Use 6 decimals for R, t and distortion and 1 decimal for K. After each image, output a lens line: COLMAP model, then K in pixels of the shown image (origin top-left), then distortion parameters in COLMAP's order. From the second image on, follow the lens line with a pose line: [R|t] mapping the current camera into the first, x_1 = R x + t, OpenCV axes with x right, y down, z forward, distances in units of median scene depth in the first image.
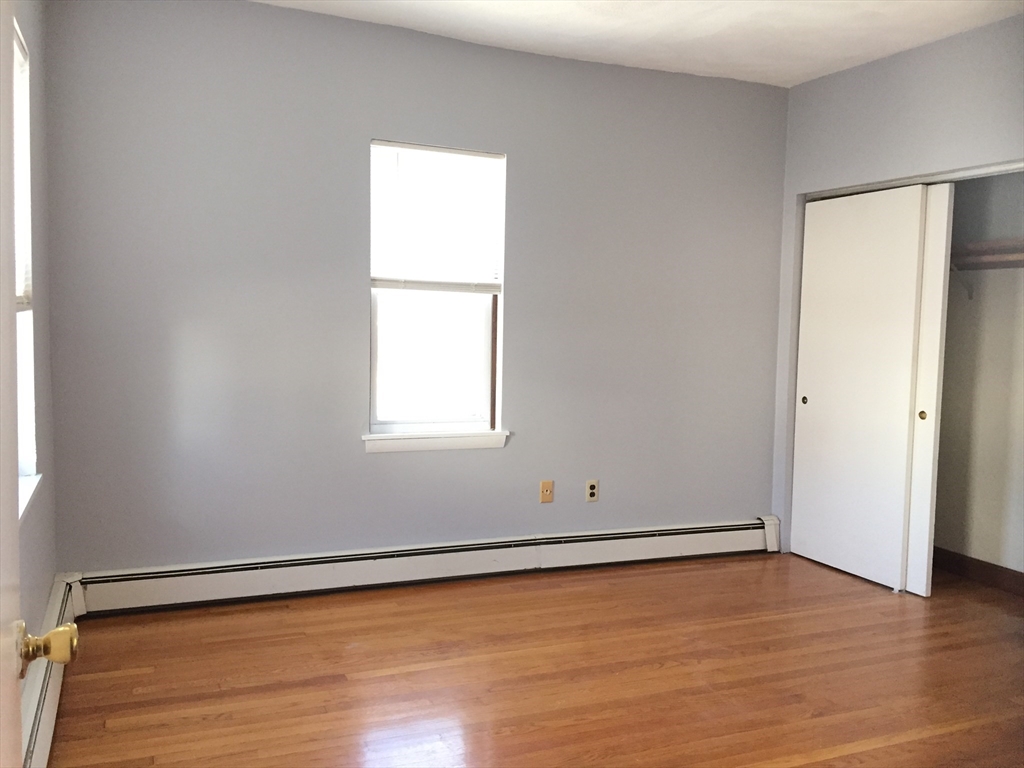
lens RADIAL K [[879.3, 0, 509.8], [0, 879.3, 380.9], [0, 0, 1]] dist [0.079732, -0.089844]
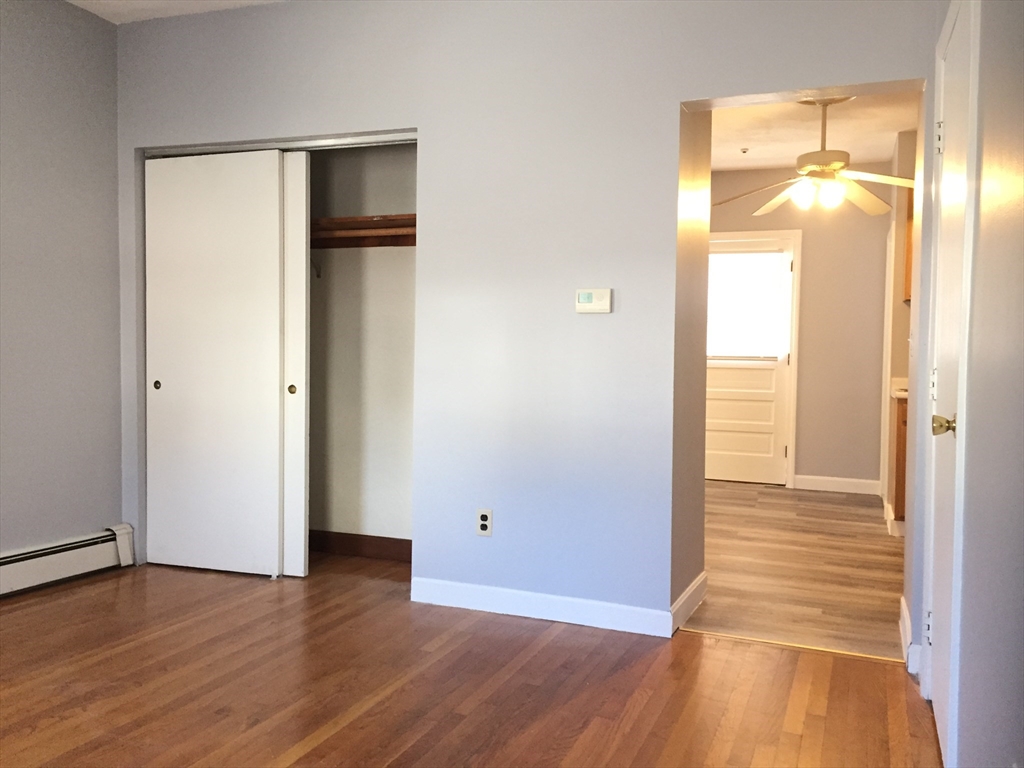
lens RADIAL K [[879.3, 0, 514.0], [0, 879.3, 384.3], [0, 0, 1]] dist [0.079732, -0.089844]
pose [[0.703714, -0.032591, 0.709736, -0.047161], [0.052508, 0.998601, -0.006208, 0.051814], [-0.708541, 0.041635, 0.704440, 0.155608]]
